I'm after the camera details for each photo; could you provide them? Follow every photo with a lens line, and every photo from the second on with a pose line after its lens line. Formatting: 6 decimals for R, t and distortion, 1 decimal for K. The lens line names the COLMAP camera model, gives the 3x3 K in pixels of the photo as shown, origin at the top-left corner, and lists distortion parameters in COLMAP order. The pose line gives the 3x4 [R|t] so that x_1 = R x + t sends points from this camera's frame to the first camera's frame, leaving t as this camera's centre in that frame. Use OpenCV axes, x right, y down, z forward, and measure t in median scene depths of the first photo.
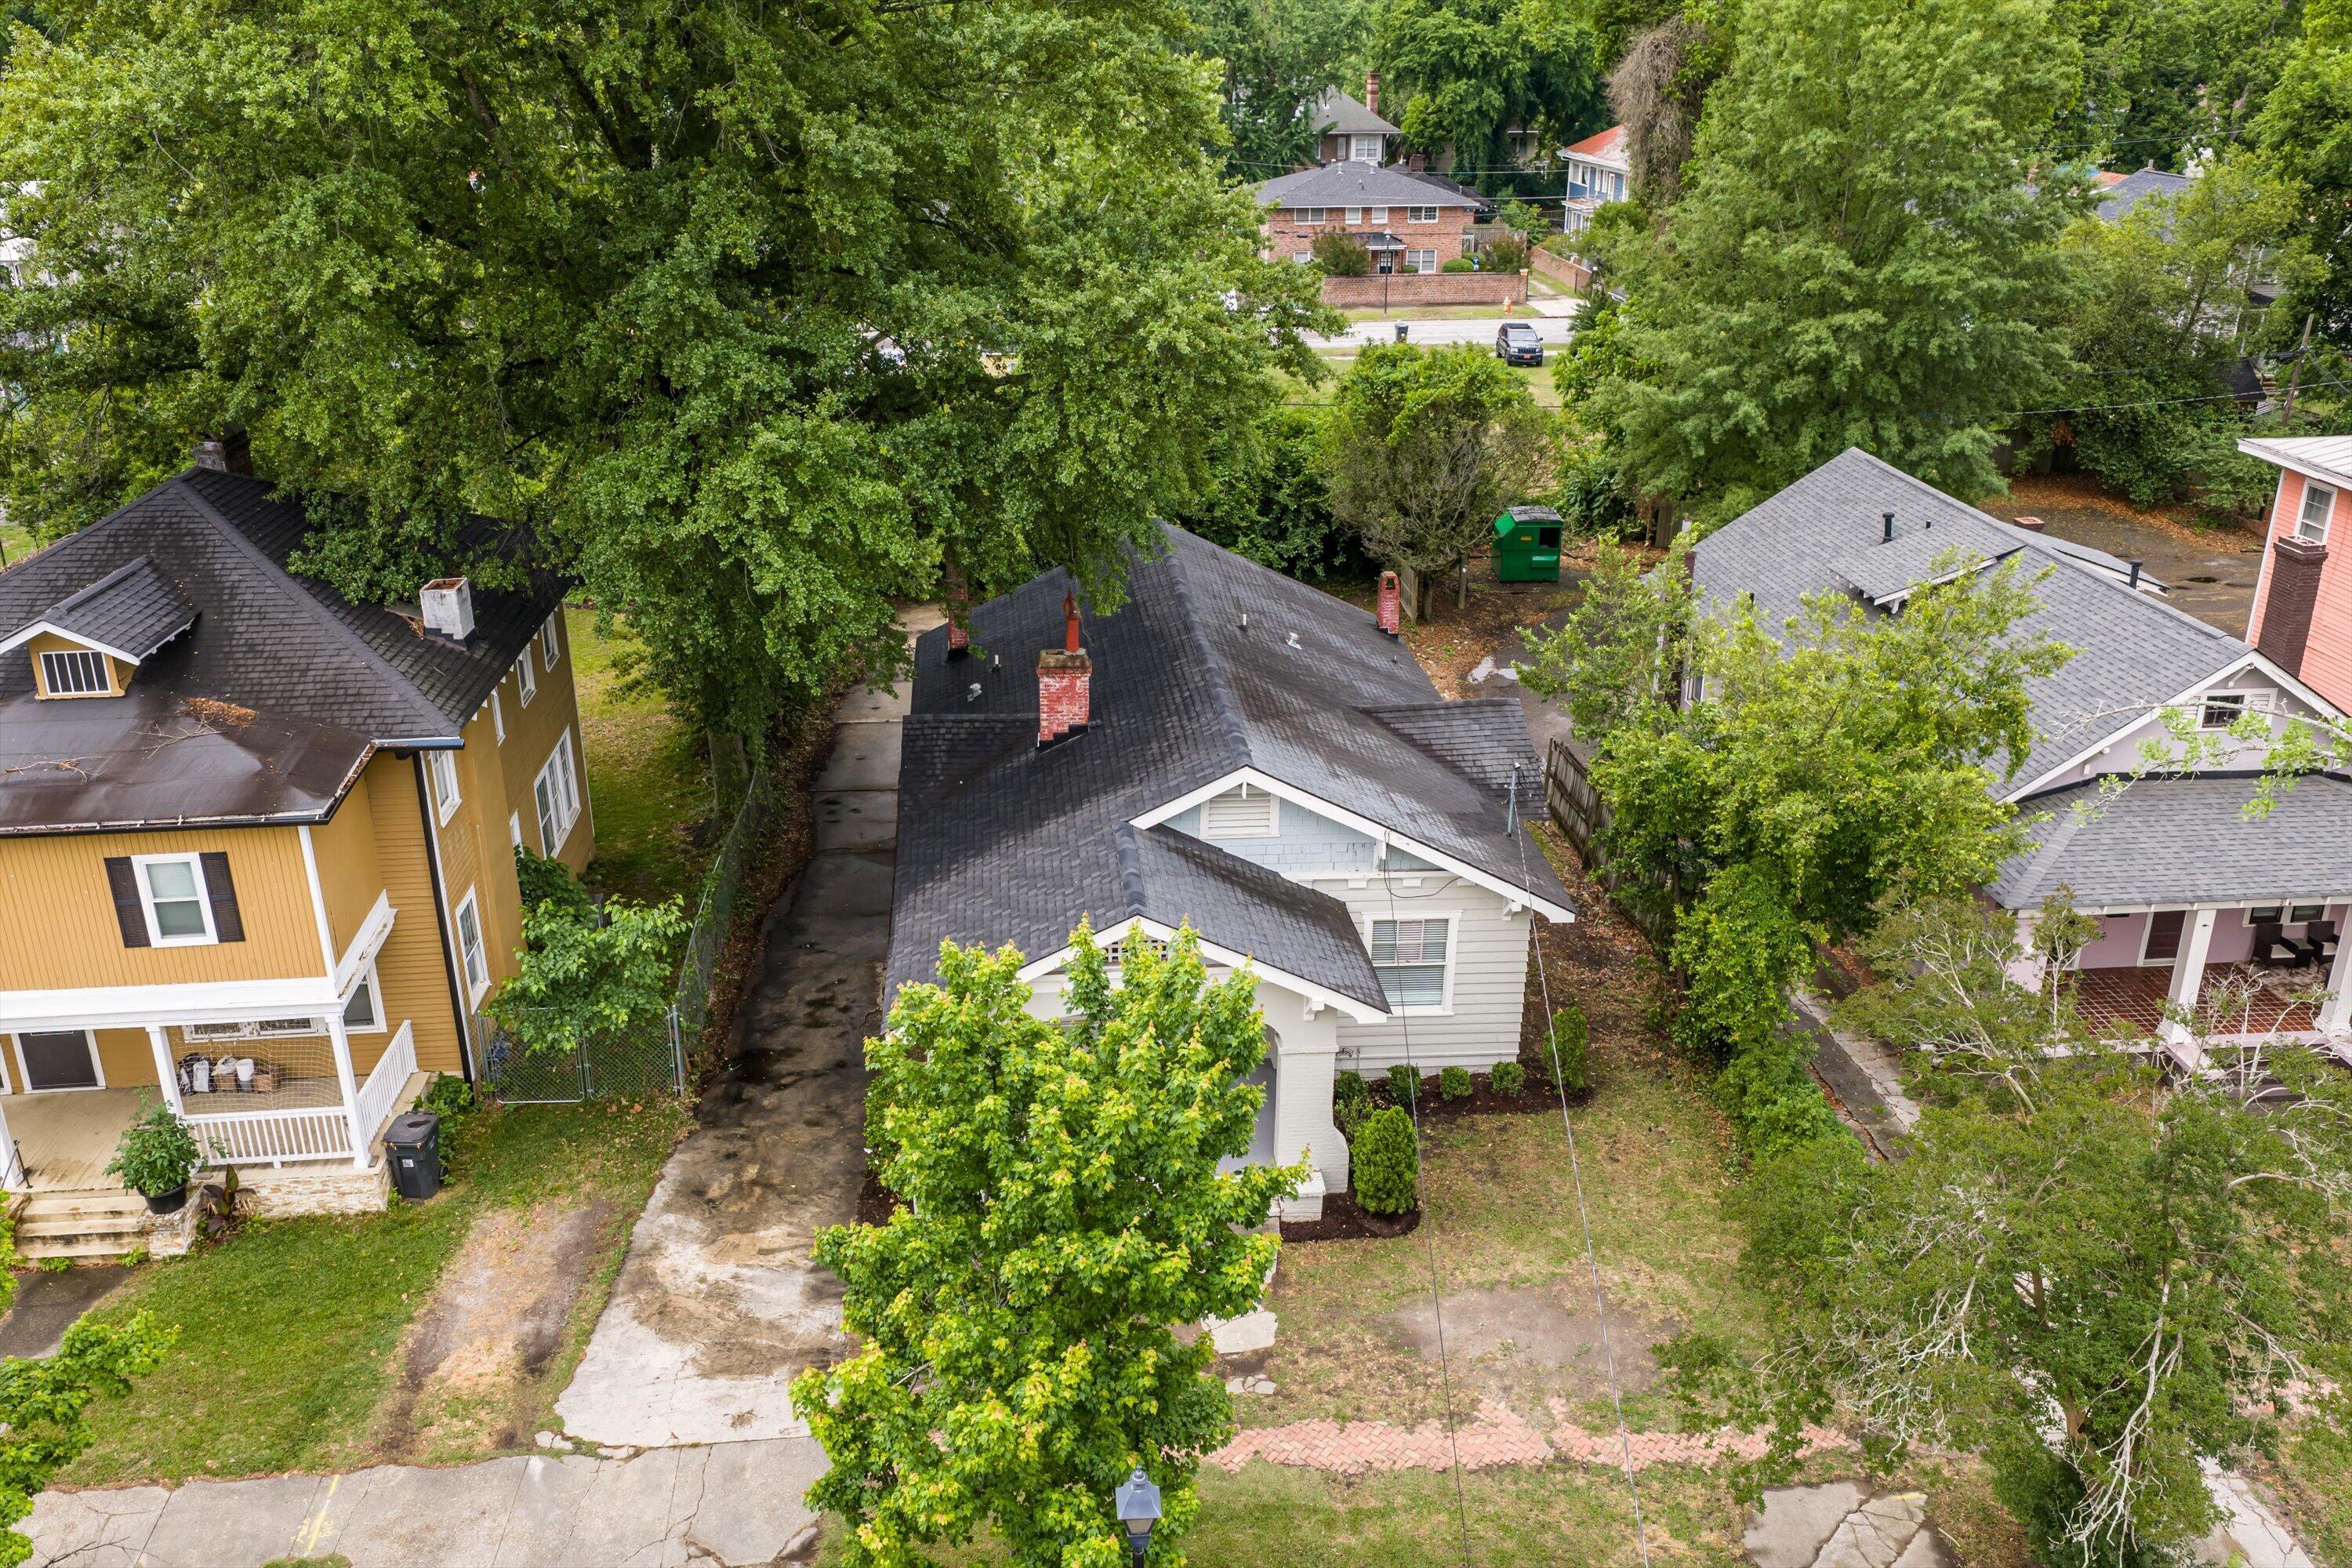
lens RADIAL K [[1944.1, 0, 1179.1], [0, 1944.1, 797.5], [0, 0, 1]] dist [0.014629, -0.033445]
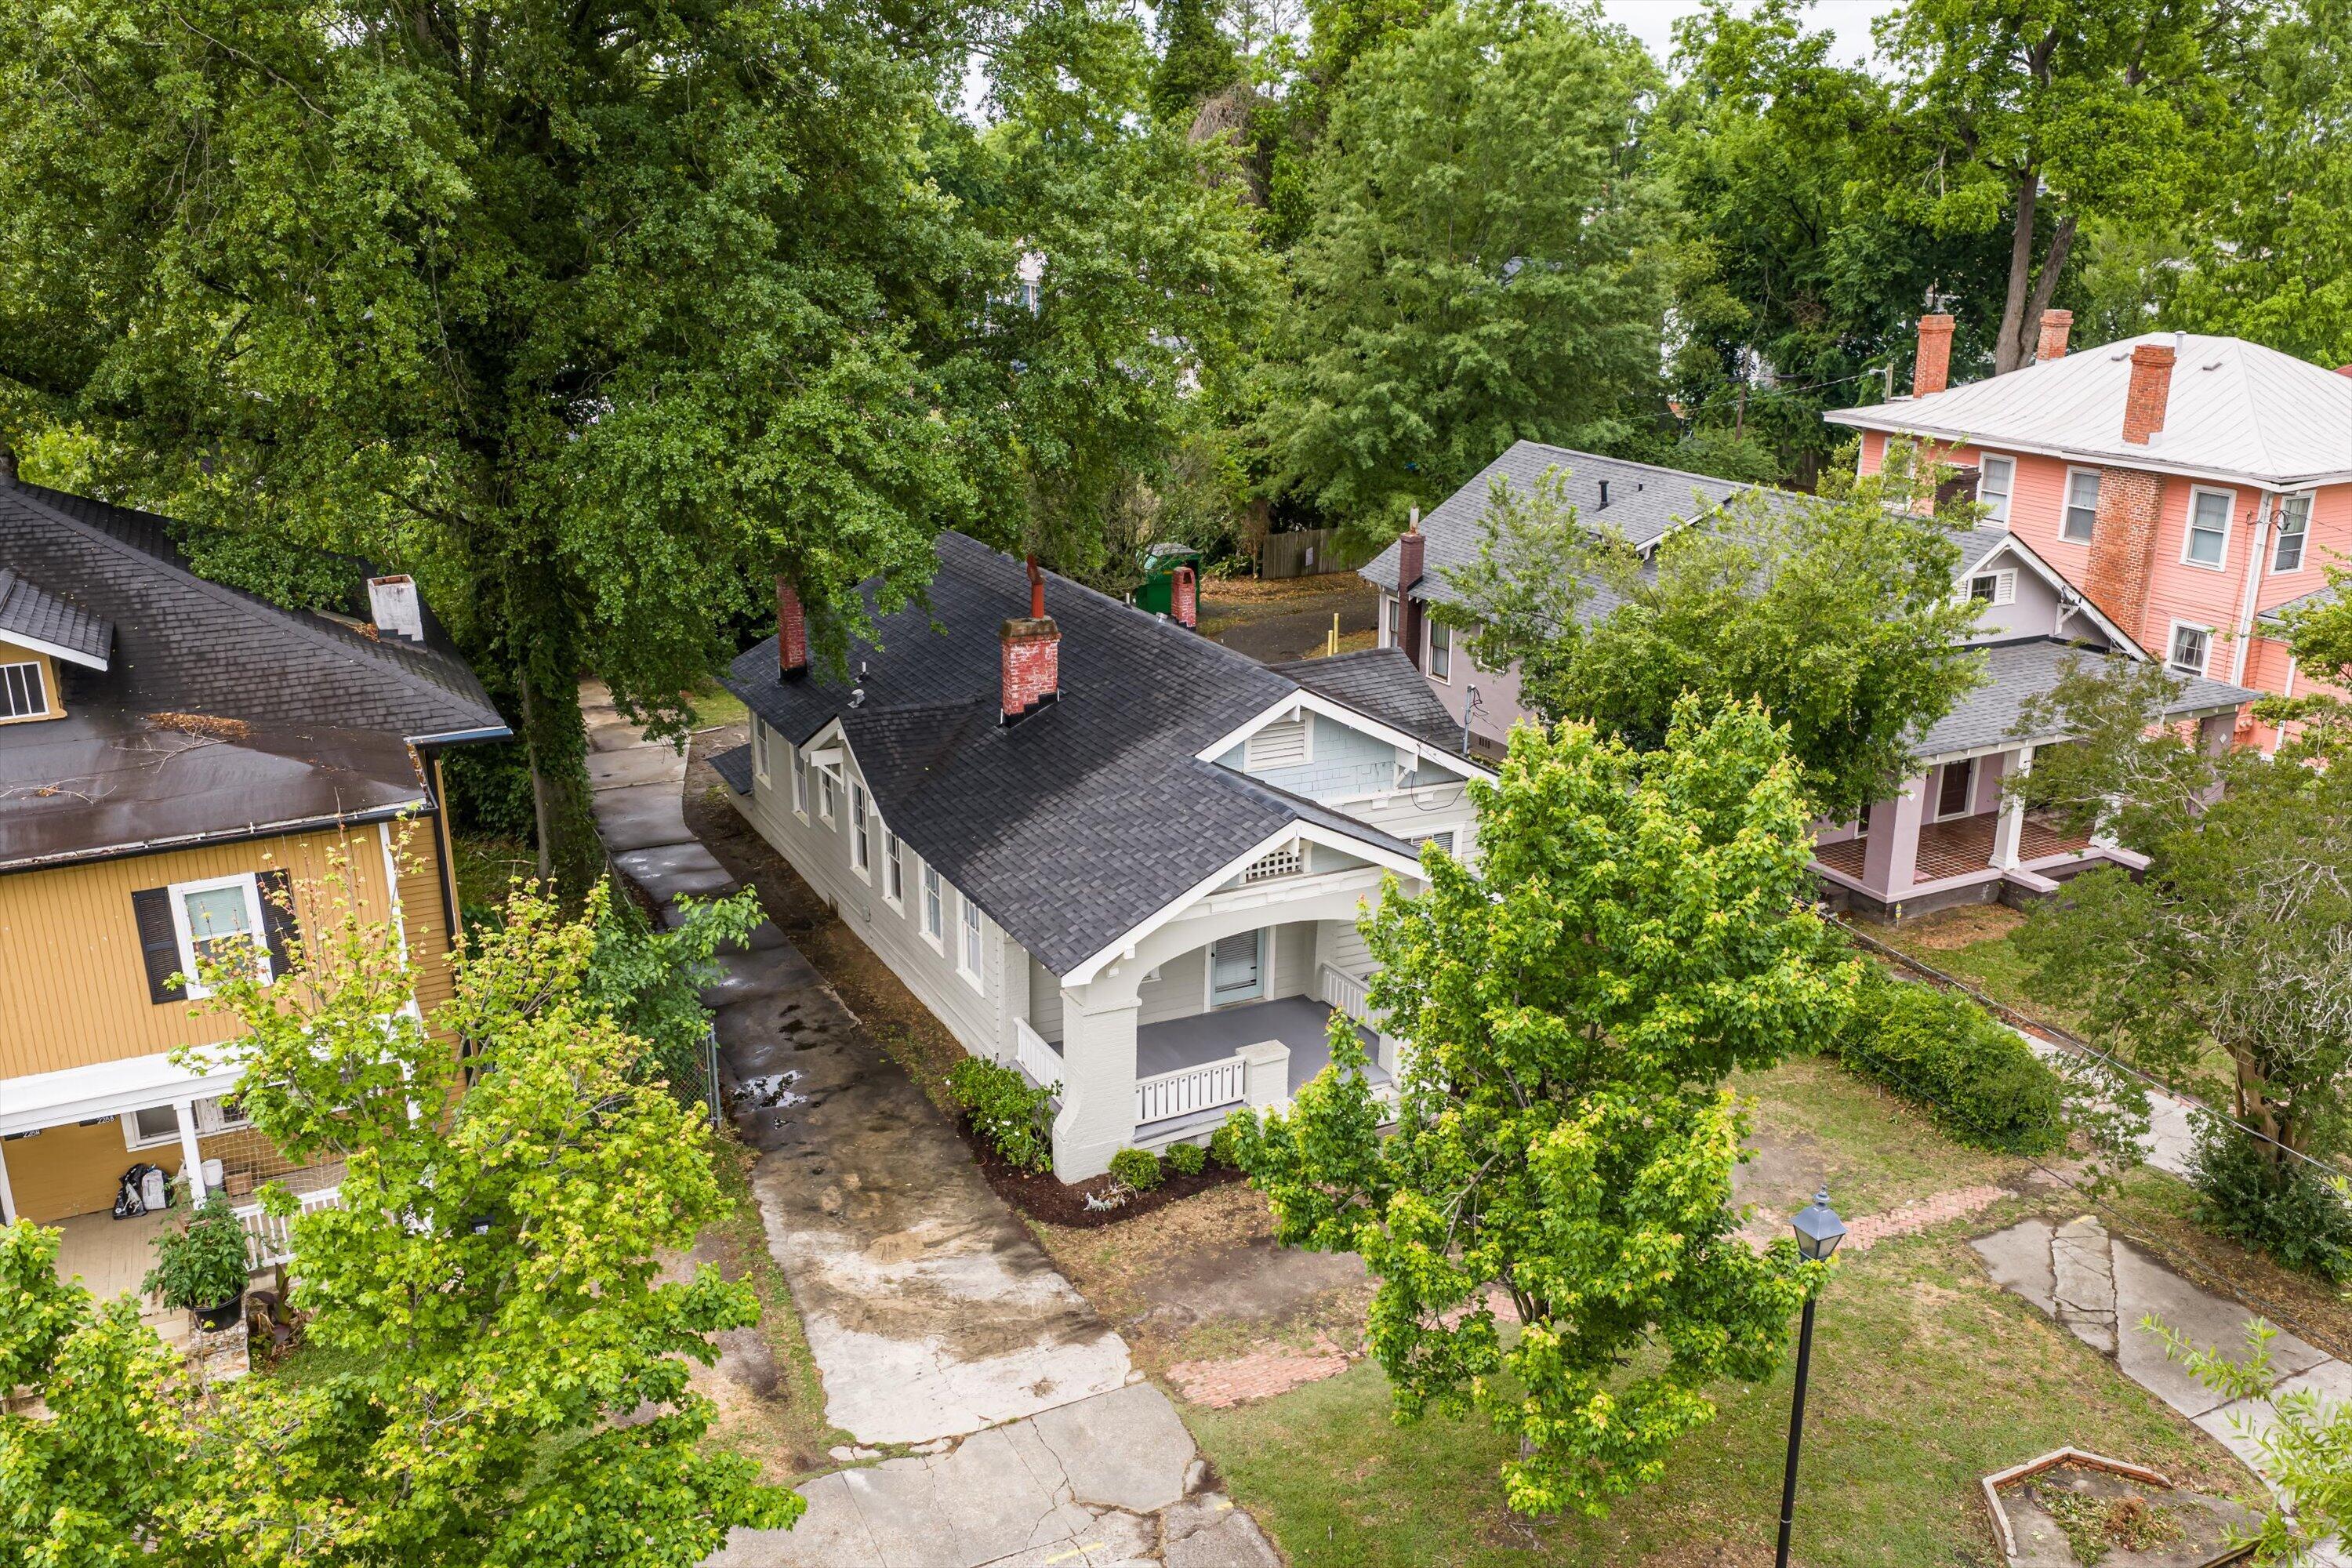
lens RADIAL K [[1944.1, 0, 1179.1], [0, 1944.1, 797.5], [0, 0, 1]] dist [0.014629, -0.033445]
pose [[0.933387, -0.109906, 0.341626, -0.392558], [0.136141, 0.989232, -0.053712, 0.089856], [-0.332045, 0.096643, 0.938300, 0.080648]]
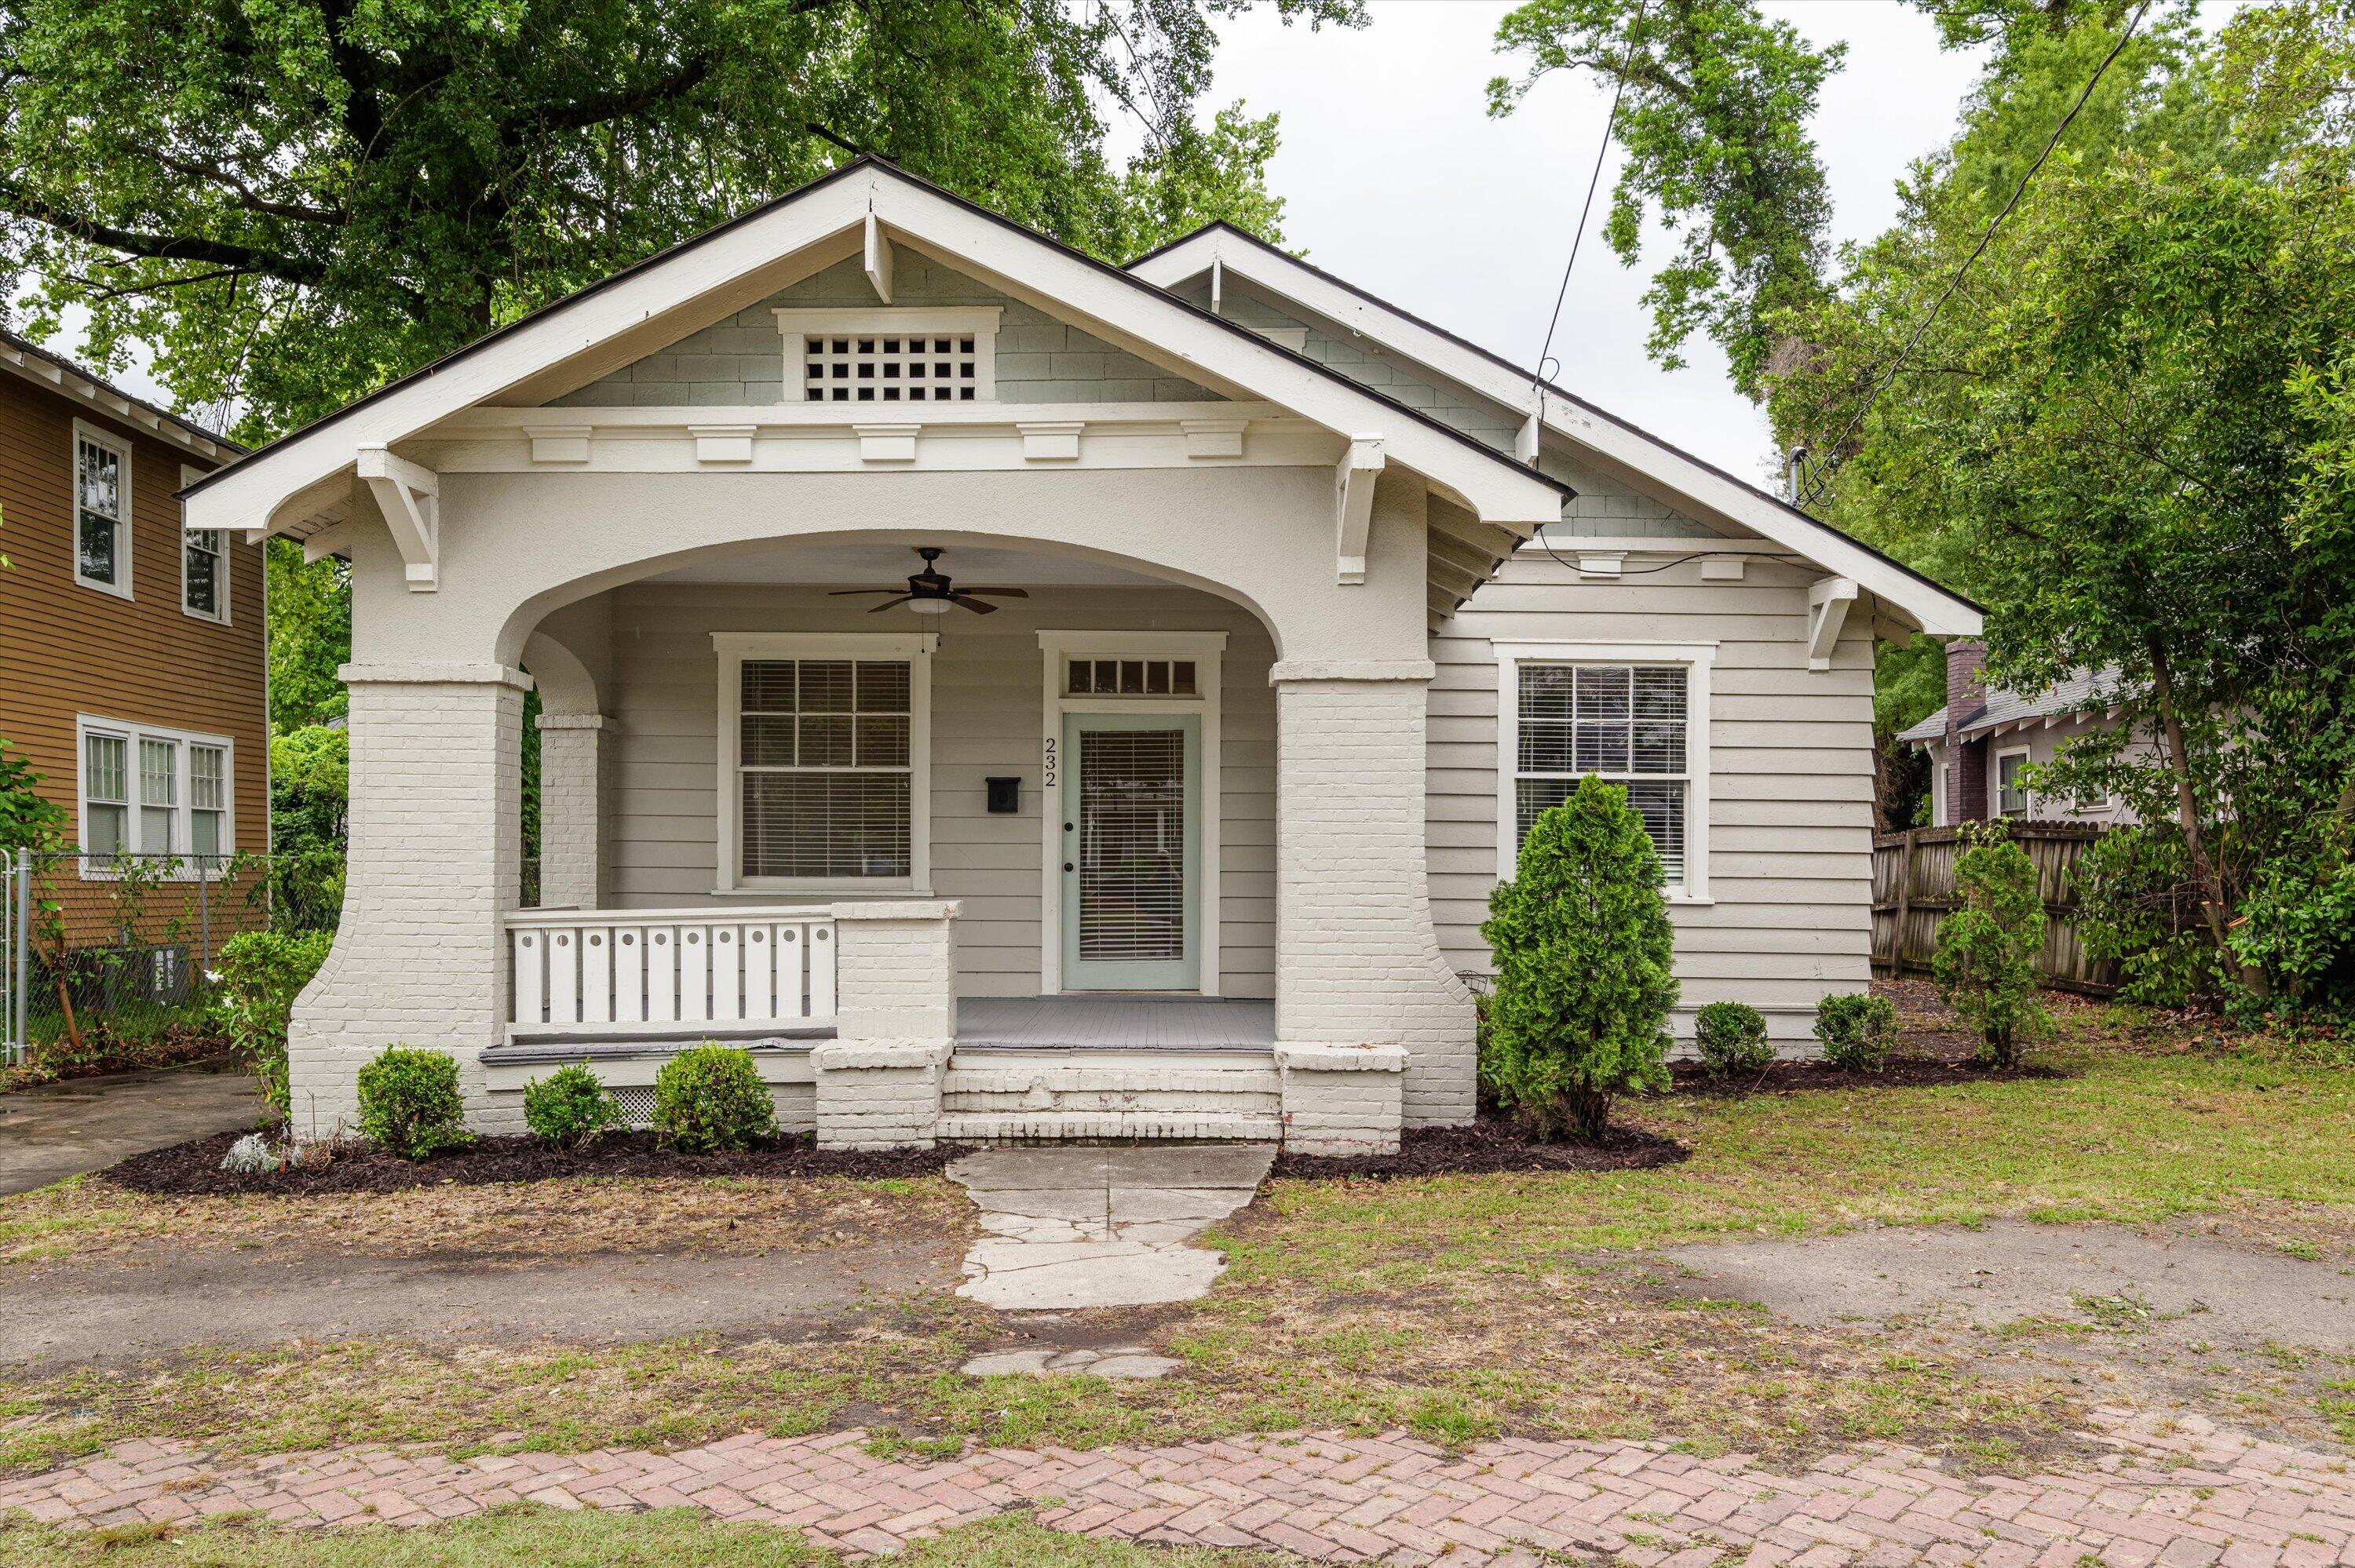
lens RADIAL K [[1781.0, 0, 1170.7], [0, 1781.0, 883.6], [0, 0, 1]] dist [-0.000621, -0.004508]
pose [[0.995924, -0.006734, -0.089942, 0.062295], [-0.027164, 0.928515, -0.370300, 0.296569], [0.086007, 0.371233, 0.924548, 0.697203]]
